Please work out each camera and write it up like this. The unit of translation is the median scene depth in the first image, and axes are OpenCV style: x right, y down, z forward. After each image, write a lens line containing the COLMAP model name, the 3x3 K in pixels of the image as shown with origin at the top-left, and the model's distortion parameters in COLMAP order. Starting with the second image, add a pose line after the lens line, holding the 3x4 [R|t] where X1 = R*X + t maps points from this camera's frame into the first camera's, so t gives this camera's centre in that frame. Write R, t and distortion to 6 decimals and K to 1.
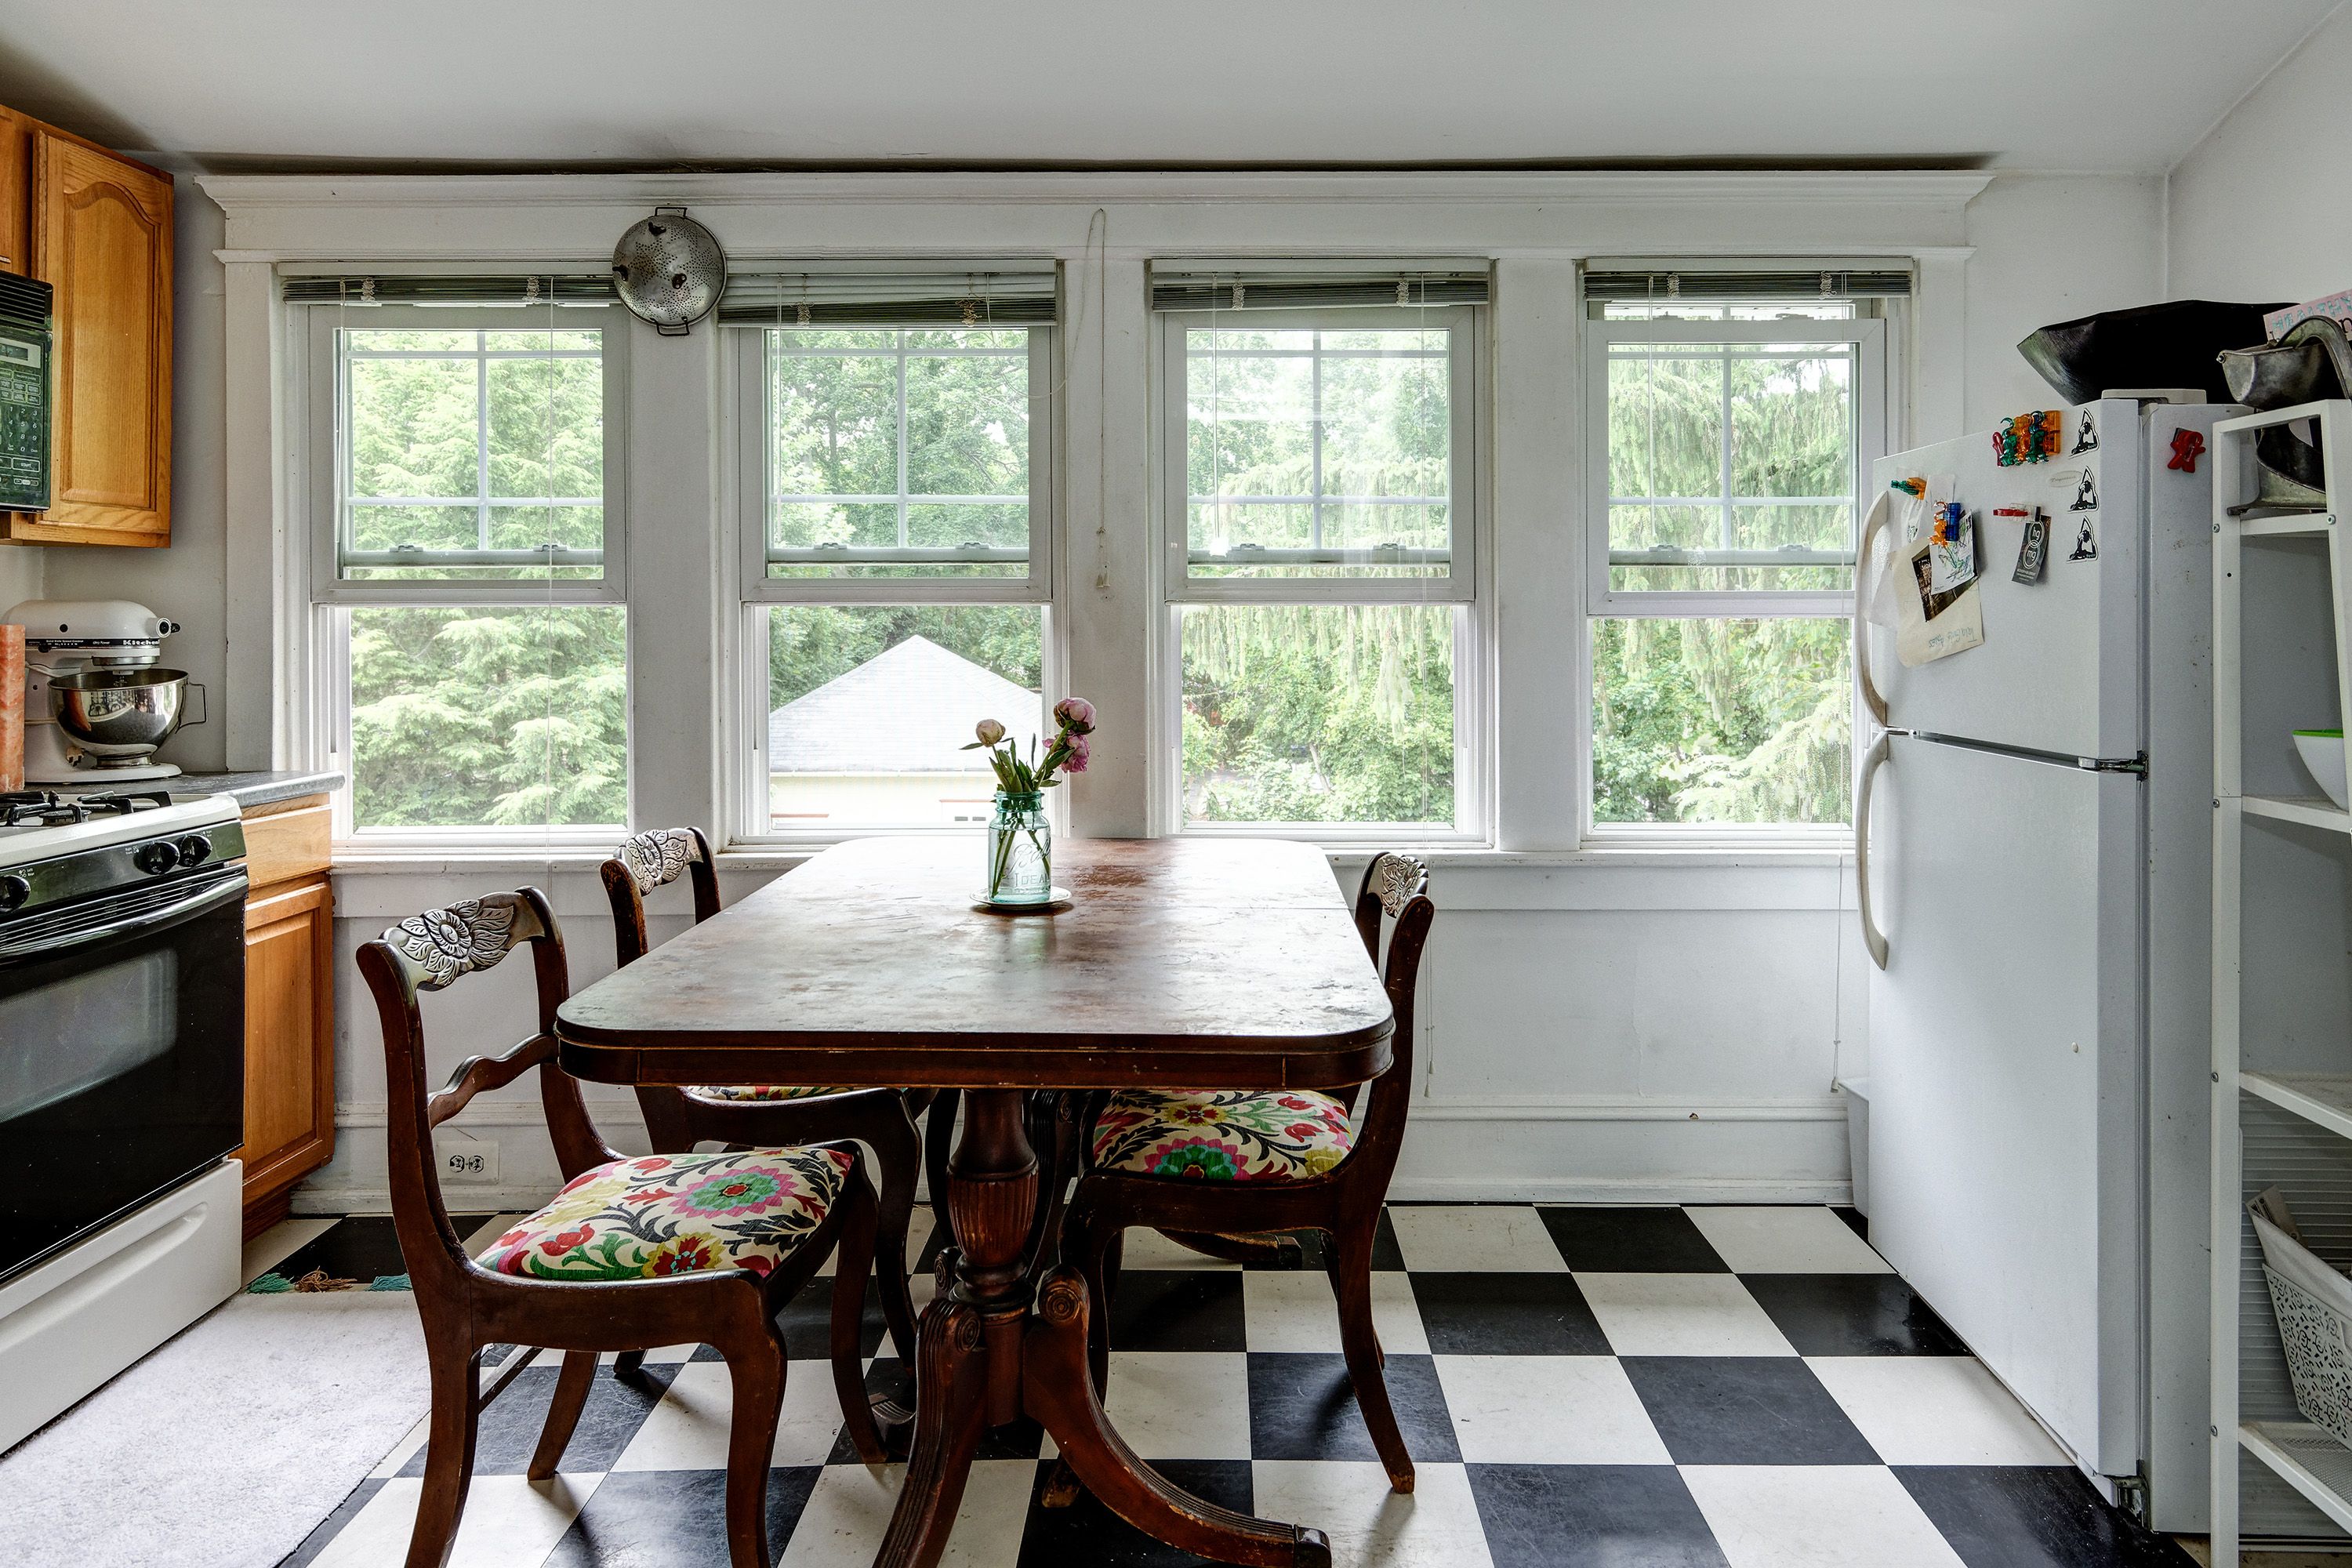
lens RADIAL K [[1426.0, 0, 1184.4], [0, 1426.0, 694.2], [0, 0, 1]] dist [0.006979, -0.013281]
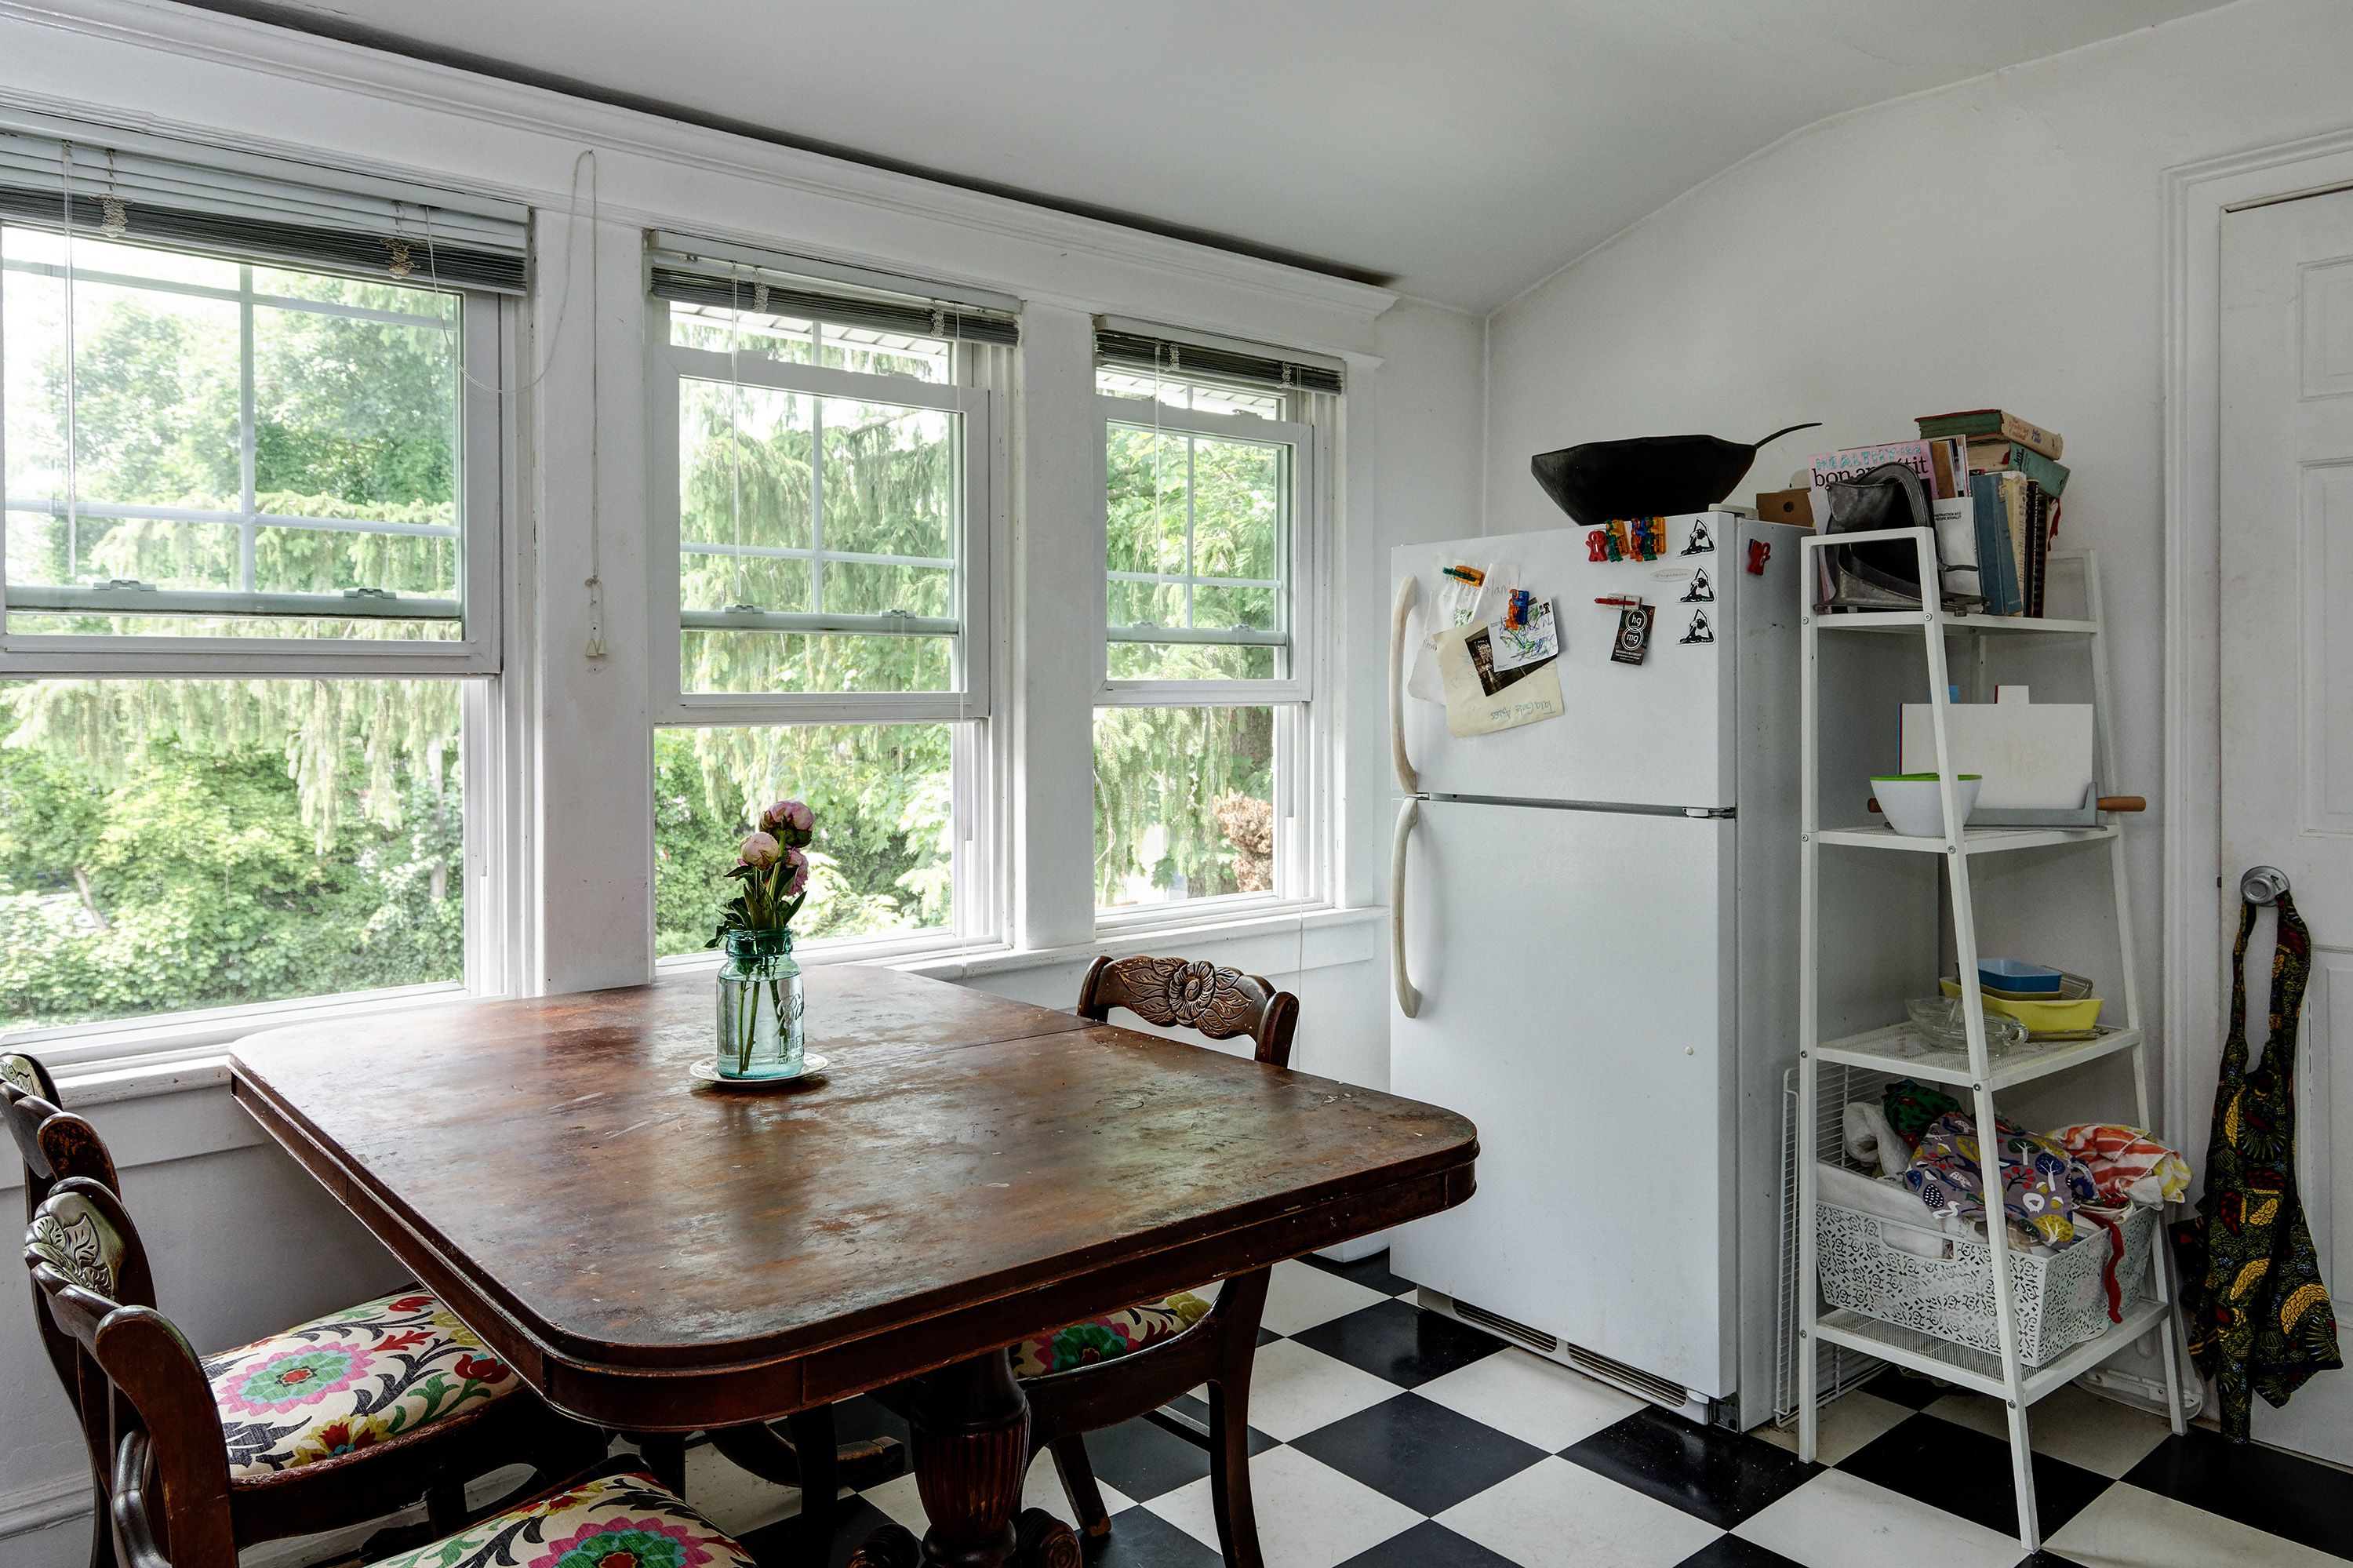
lens RADIAL K [[1598.1, 0, 1119.9], [0, 1598.1, 756.0], [0, 0, 1]] dist [0.006833, 0.001630]
pose [[0.768147, -0.025838, 0.639752, -0.496587], [0.036406, 0.999331, -0.003353, -0.010658], [-0.639238, 0.025867, 0.768574, 0.229756]]
